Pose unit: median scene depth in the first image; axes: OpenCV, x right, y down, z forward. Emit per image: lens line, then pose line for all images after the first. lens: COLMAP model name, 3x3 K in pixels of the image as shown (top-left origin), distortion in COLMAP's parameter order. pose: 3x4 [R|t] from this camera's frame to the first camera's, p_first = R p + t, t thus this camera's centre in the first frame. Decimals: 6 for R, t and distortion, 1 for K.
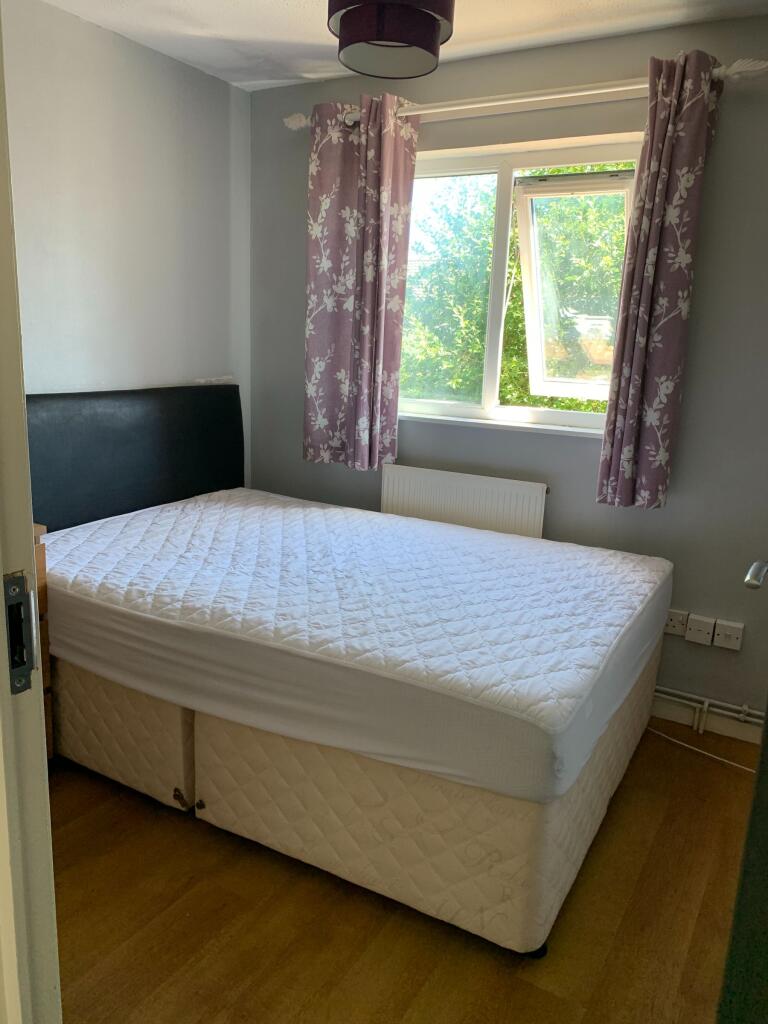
lens RADIAL K [[775.8, 0, 384.0], [0, 775.8, 512.0], [0, 0, 1]] dist [0.004262, 0.000691]
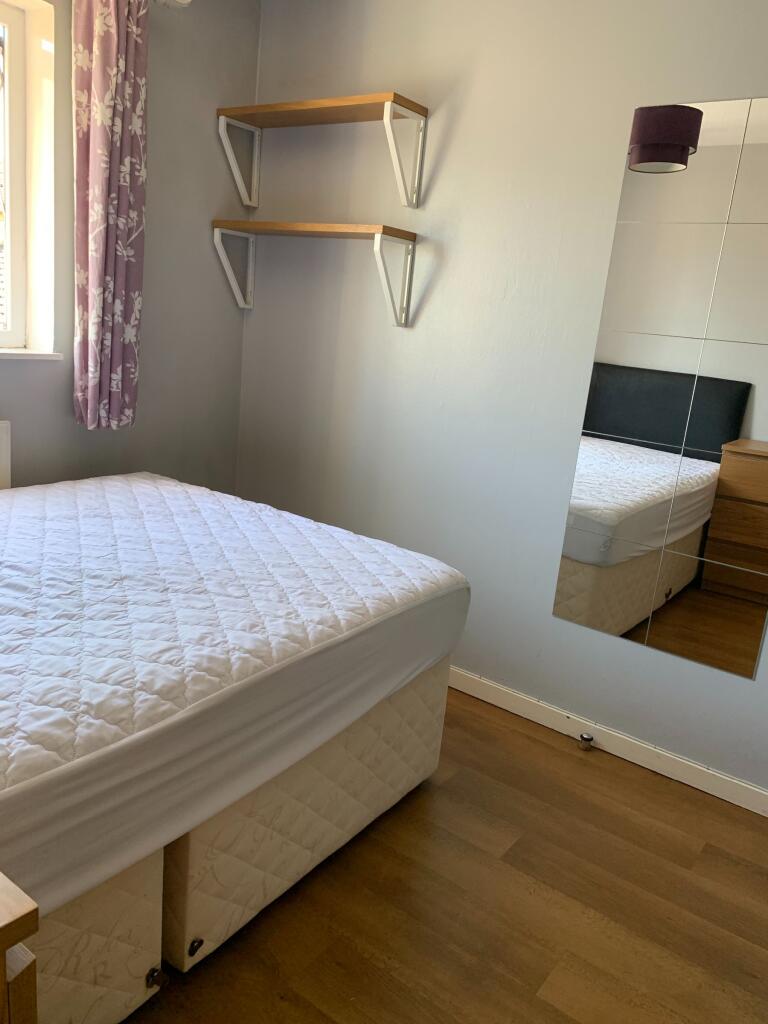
lens RADIAL K [[774.0, 0, 384.1], [0, 774.0, 502.6], [0, 0, 1]] dist [0.001046, 0.001210]
pose [[0.108449, -0.258704, 0.959850, -0.758631], [0.114987, 0.962328, 0.246380, -0.148154], [-0.987429, 0.083650, 0.134111, 0.694908]]
